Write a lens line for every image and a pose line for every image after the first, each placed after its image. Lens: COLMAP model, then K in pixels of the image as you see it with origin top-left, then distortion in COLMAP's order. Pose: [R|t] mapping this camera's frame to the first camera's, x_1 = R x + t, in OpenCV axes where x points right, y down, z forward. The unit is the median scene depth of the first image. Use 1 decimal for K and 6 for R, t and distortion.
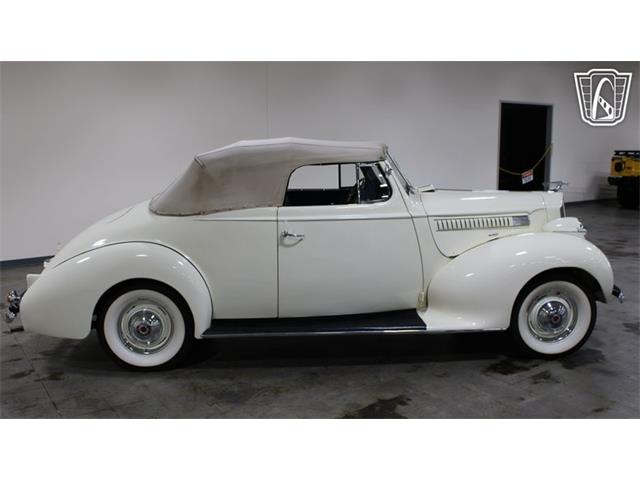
lens RADIAL K [[622.7, 0, 320.0], [0, 622.7, 240.0], [0, 0, 1]] dist [-0.095078, 0.001498]
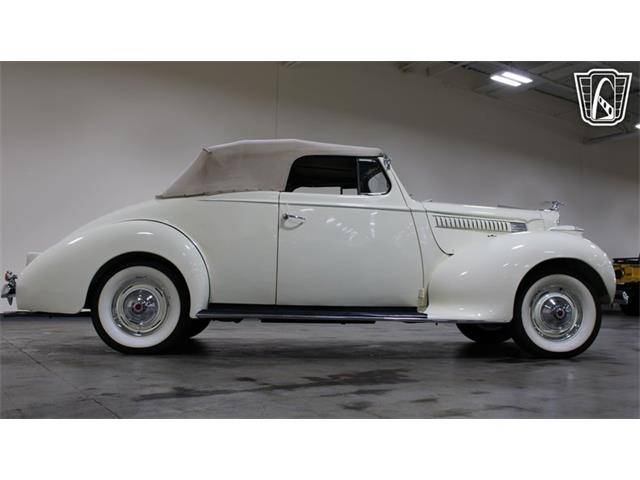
lens RADIAL K [[622.7, 0, 320.0], [0, 622.7, 240.0], [0, 0, 1]] dist [-0.095078, 0.001498]
pose [[0.999754, 0.019833, -0.009921, 0.010034], [-0.021709, 0.966622, -0.255286, 0.277530], [0.004527, 0.255438, 0.966815, 0.024604]]
